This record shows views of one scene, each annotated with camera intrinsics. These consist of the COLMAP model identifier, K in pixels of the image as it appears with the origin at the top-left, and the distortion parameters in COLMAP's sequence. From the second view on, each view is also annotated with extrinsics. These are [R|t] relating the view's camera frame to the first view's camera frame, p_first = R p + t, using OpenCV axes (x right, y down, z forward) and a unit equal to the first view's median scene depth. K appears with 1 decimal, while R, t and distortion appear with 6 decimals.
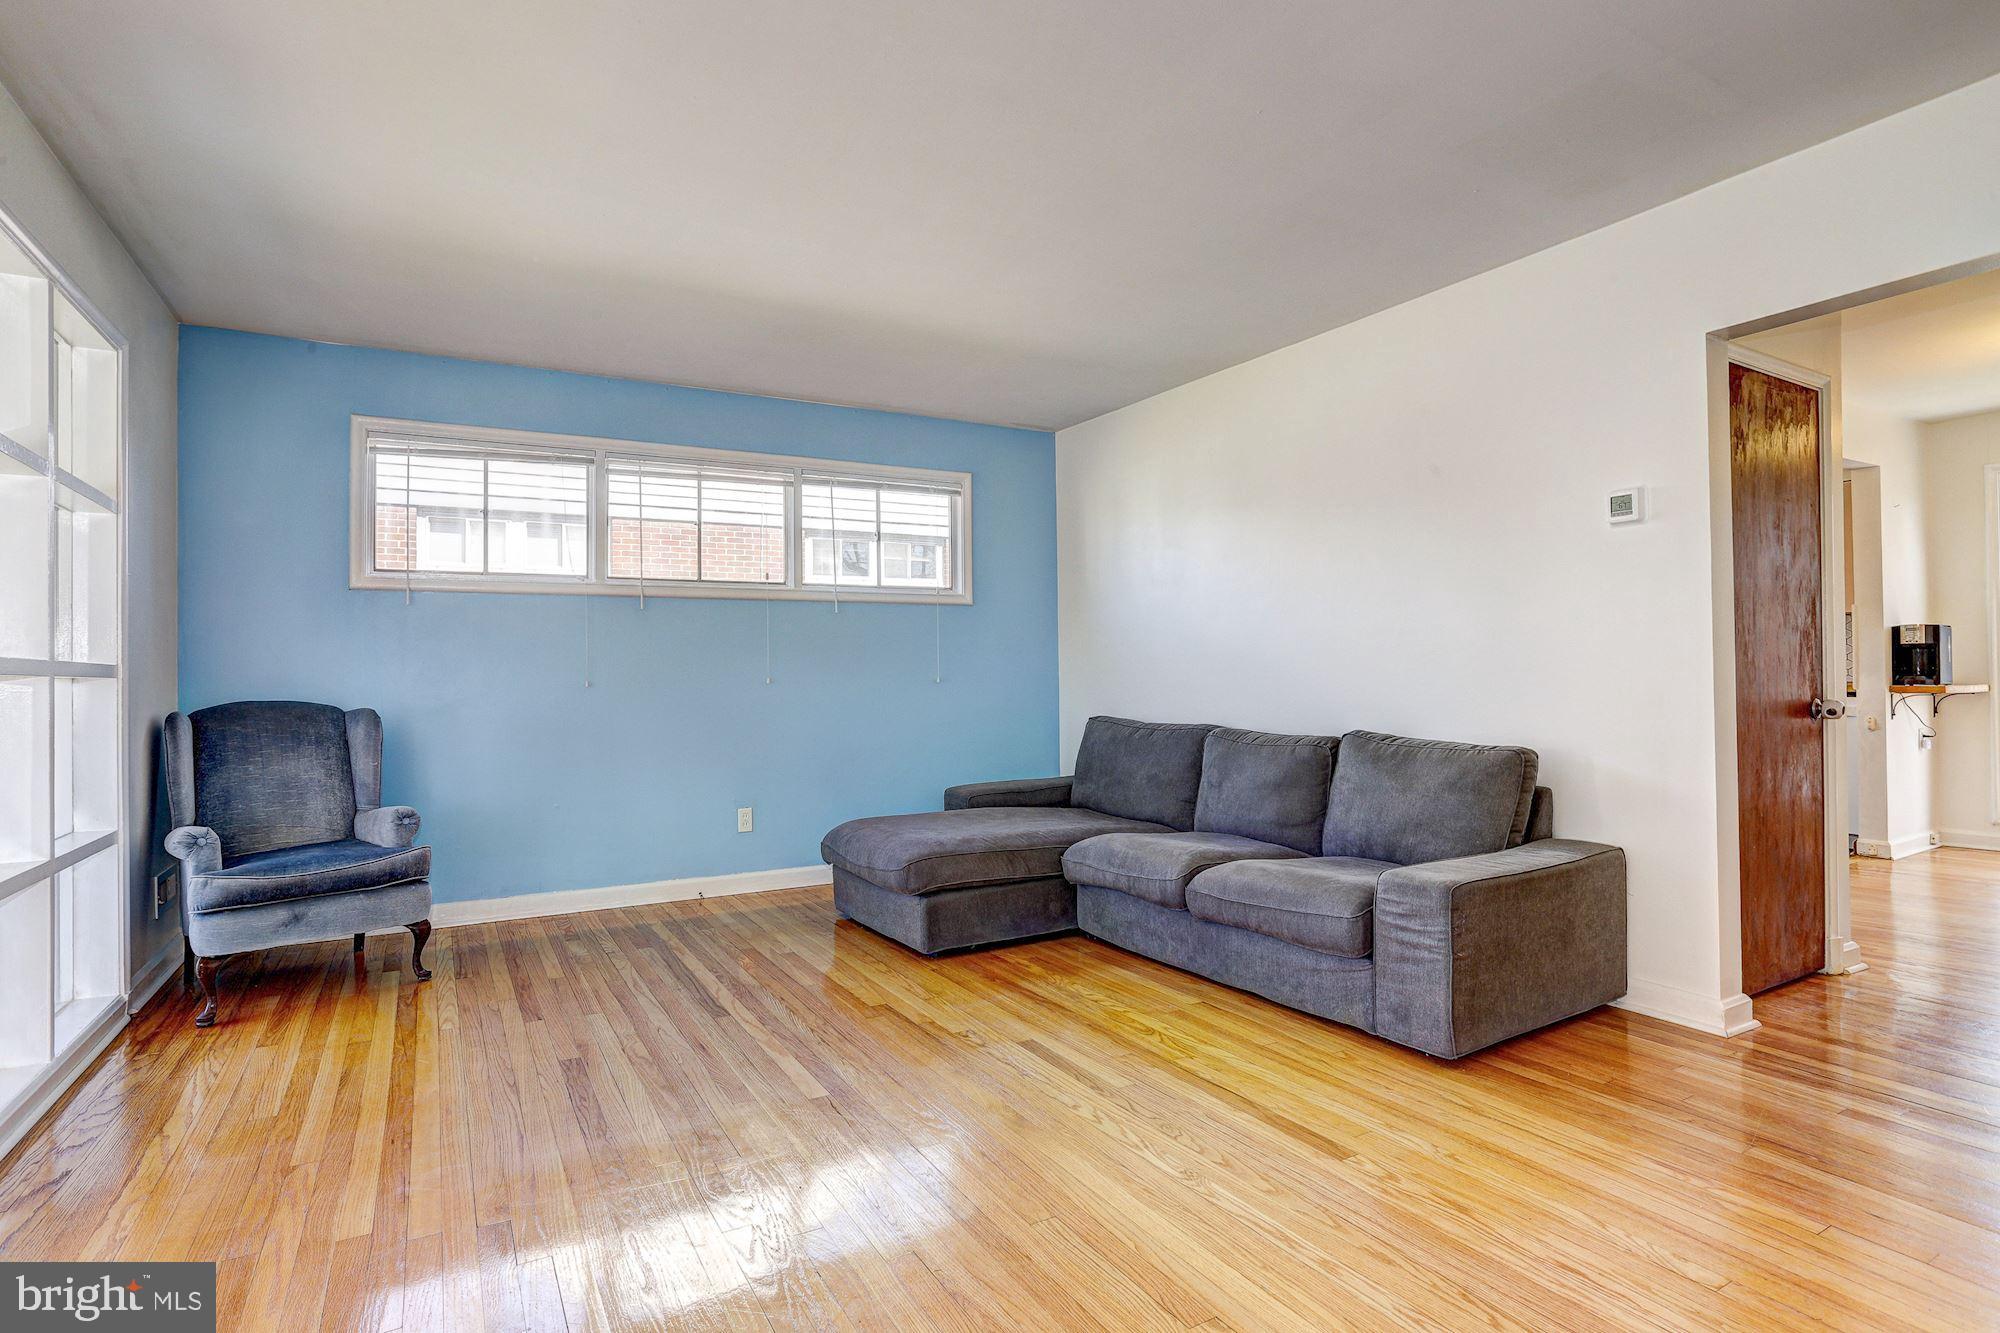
lens RADIAL K [[989.6, 0, 950.3], [0, 989.6, 683.6], [0, 0, 1]] dist [-0.056015, 0.020334]
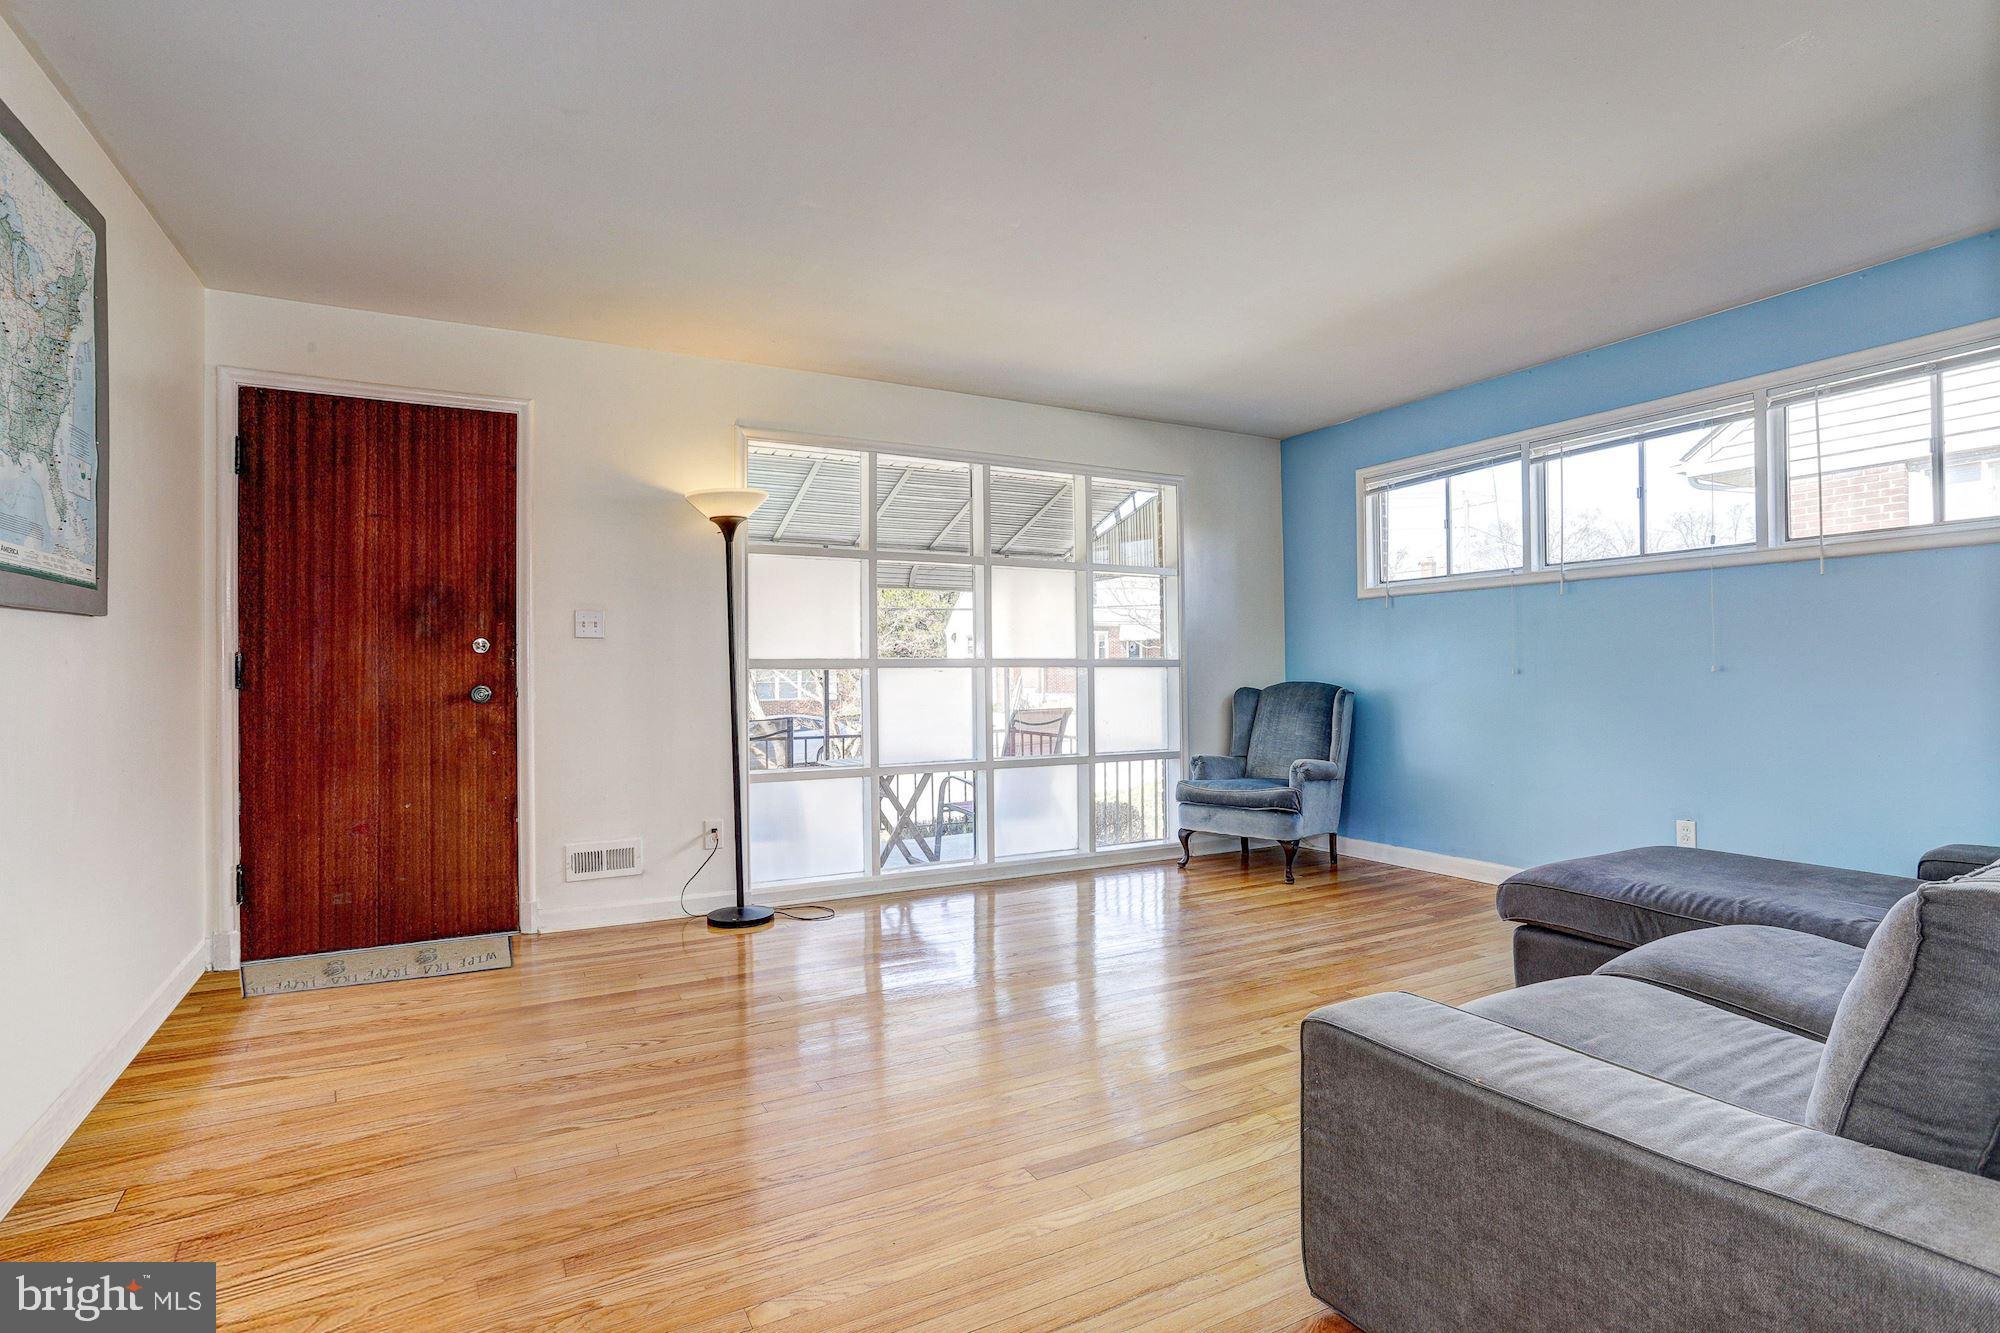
lens RADIAL K [[952.2, 0, 1005.1], [0, 952.2, 664.8], [0, 0, 1]] dist [-0.008478, 0.001638]
pose [[0.000722, 0.007279, -0.999973, 0.669428], [0.009298, 0.999930, 0.007286, -0.019166], [0.999957, -0.009303, 0.000654, 0.475226]]
